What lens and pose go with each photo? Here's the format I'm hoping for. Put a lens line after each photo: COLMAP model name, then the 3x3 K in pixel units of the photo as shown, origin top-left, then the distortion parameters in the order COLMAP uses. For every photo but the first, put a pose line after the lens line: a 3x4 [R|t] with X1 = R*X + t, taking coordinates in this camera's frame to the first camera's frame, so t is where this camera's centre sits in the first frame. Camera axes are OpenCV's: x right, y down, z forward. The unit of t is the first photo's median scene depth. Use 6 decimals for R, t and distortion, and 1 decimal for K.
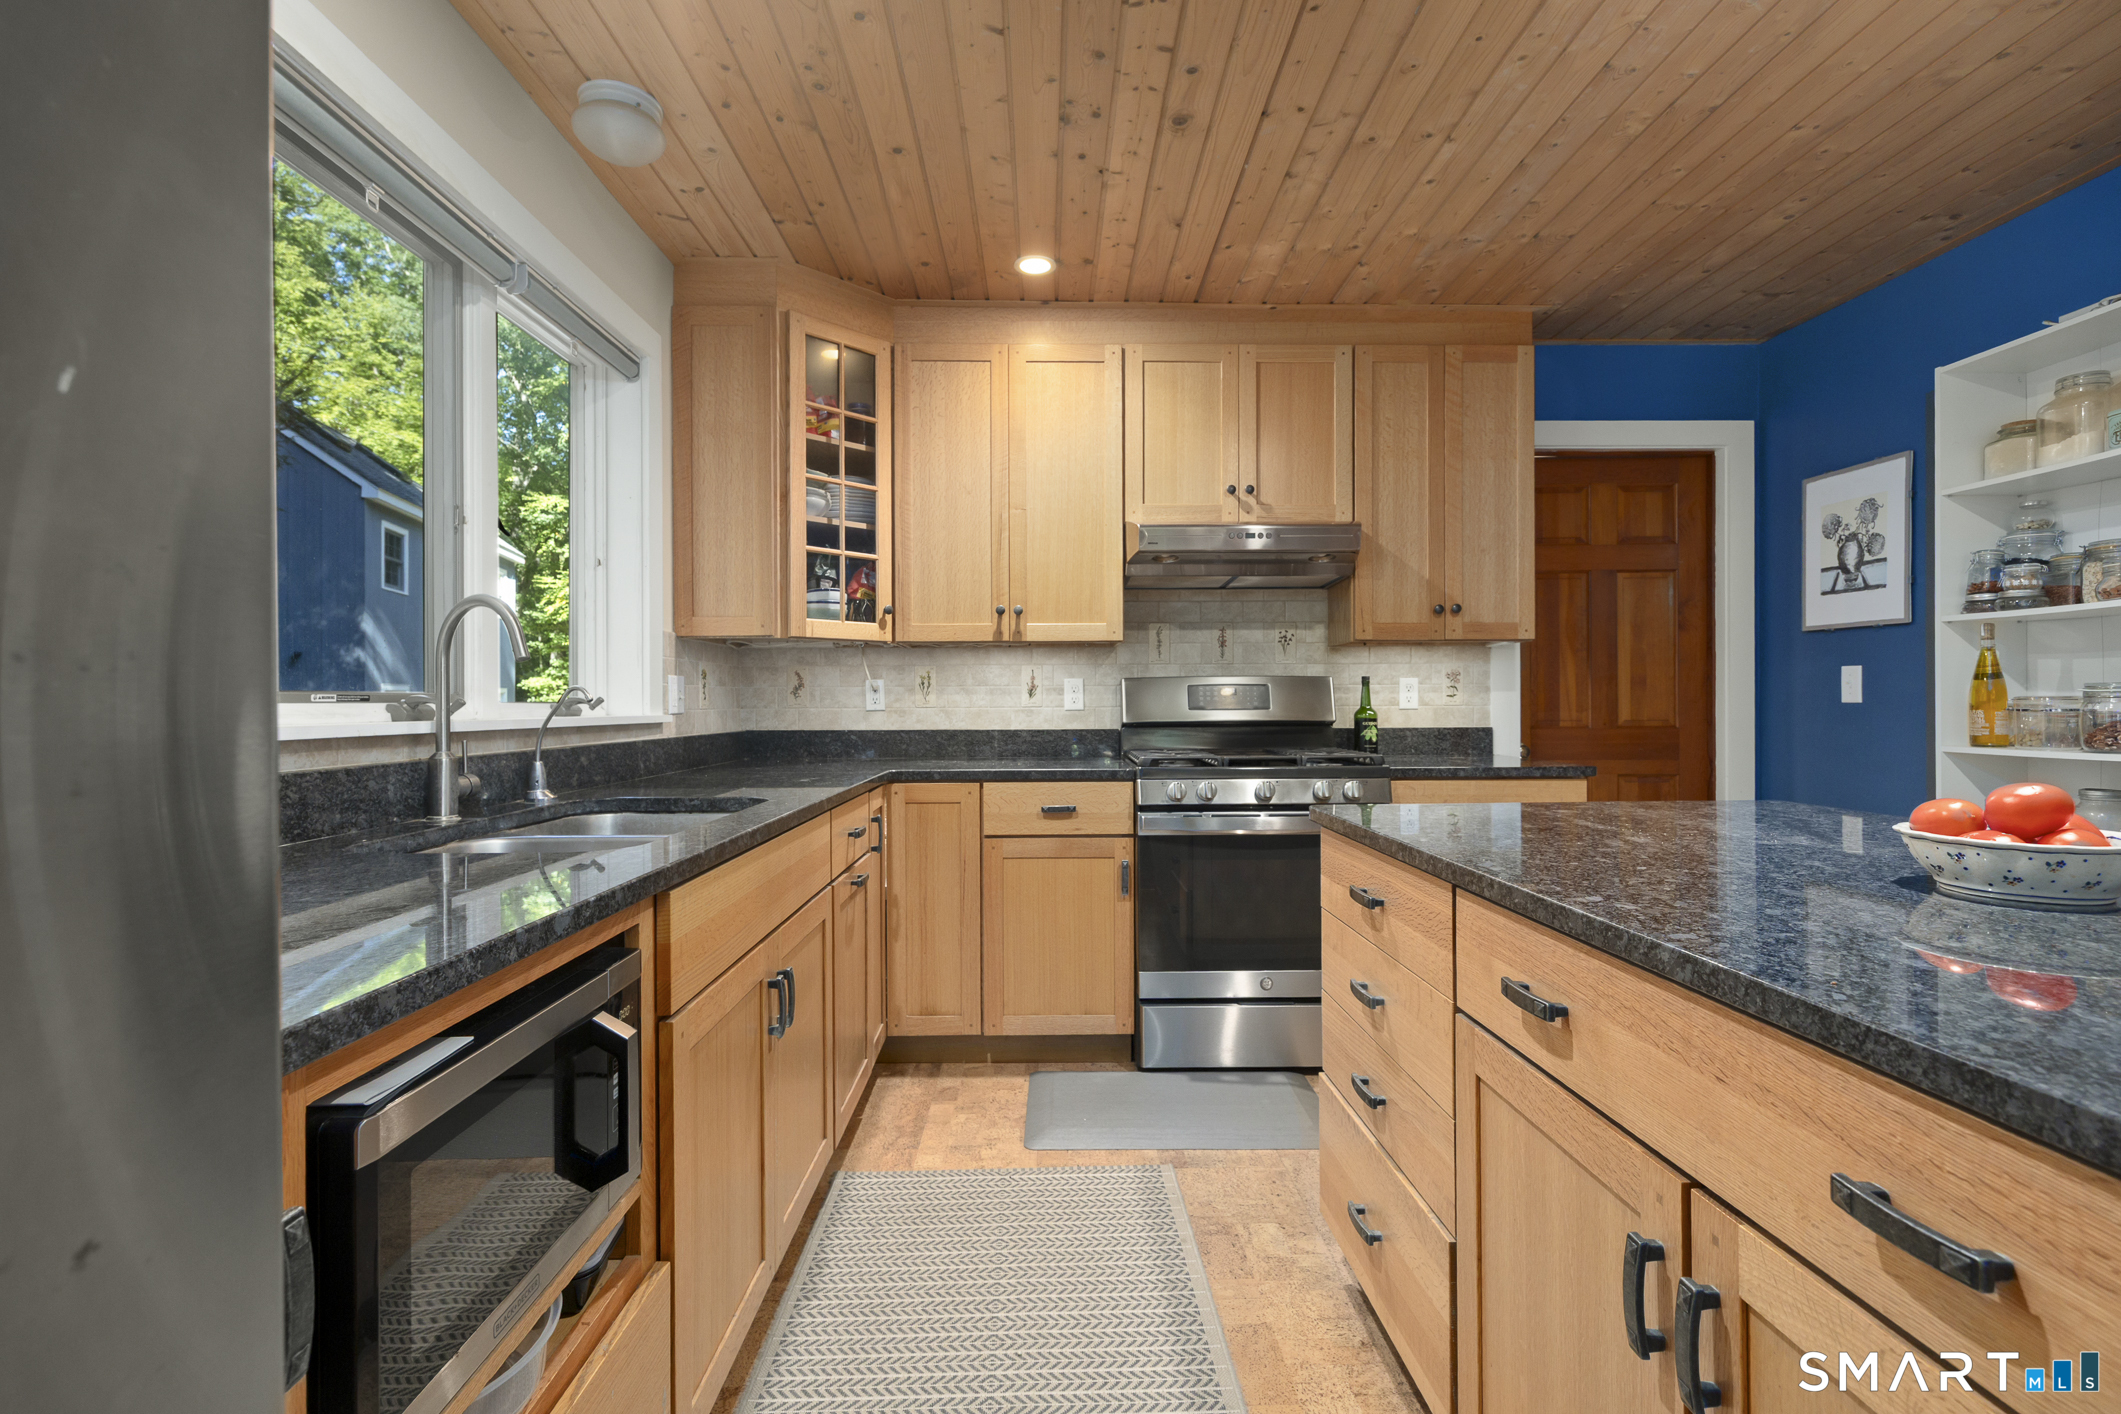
lens RADIAL K [[963.0, 0, 1065.6], [0, 963.0, 698.9], [0, 0, 1]] dist [0.000583, 0.000075]
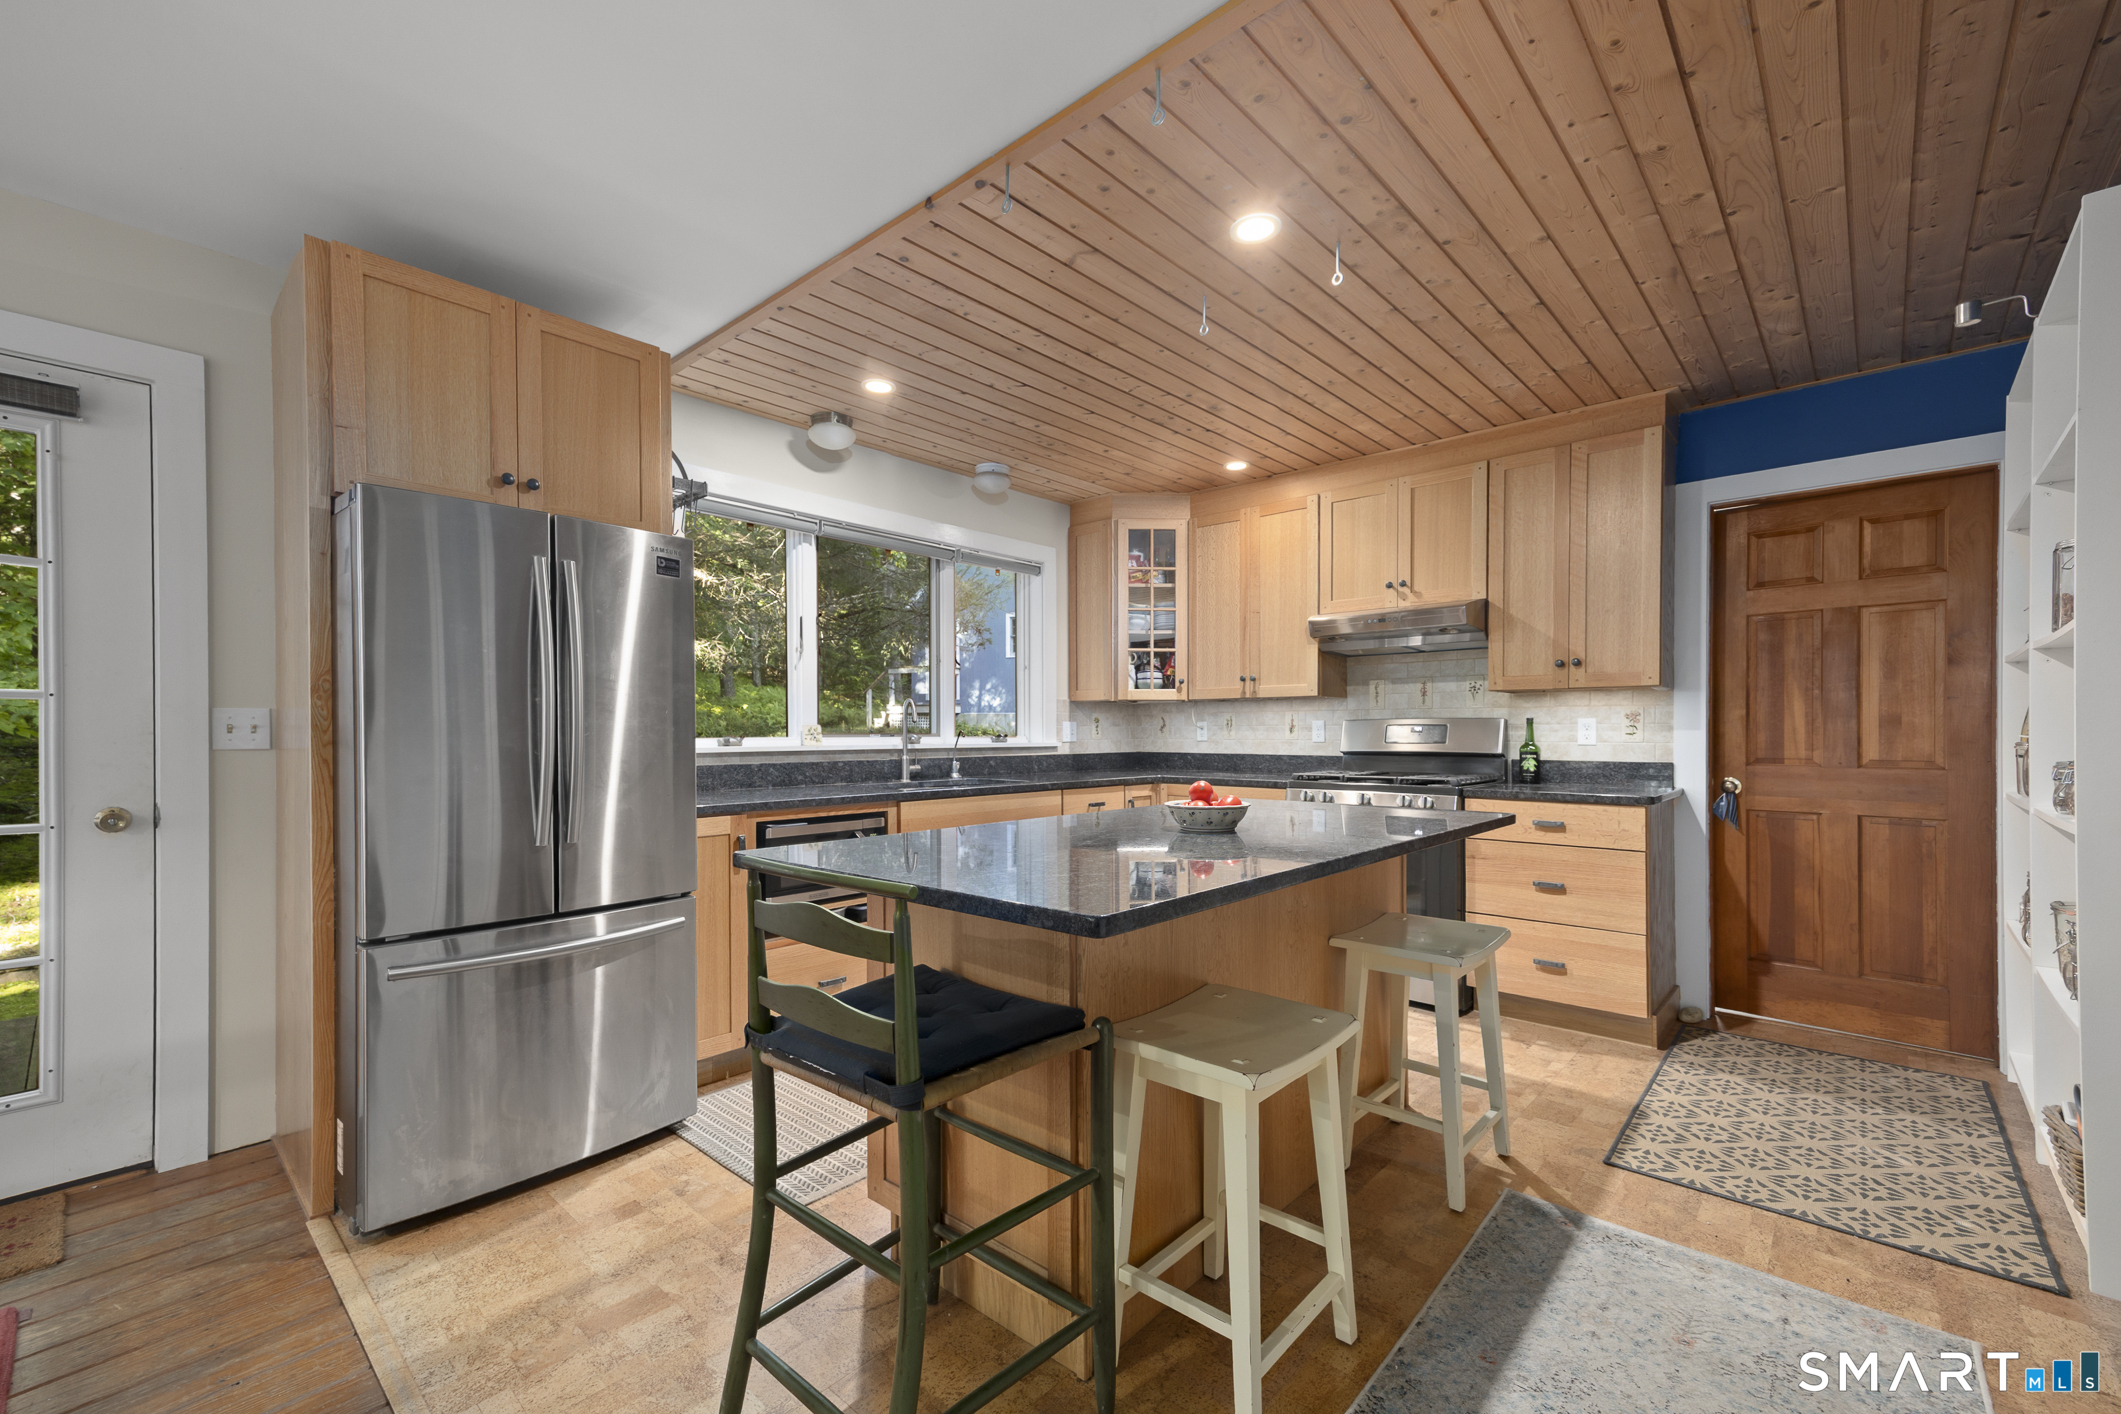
lens RADIAL K [[884.7, 0, 1068.4], [0, 884.7, 739.5], [0, 0, 1]] dist [0.000147, -0.000026]
pose [[0.721666, 0.010784, -0.692157, 0.709745], [0.001482, 0.999852, 0.017123, -0.016914], [0.692240, -0.013383, 0.721544, -0.238561]]
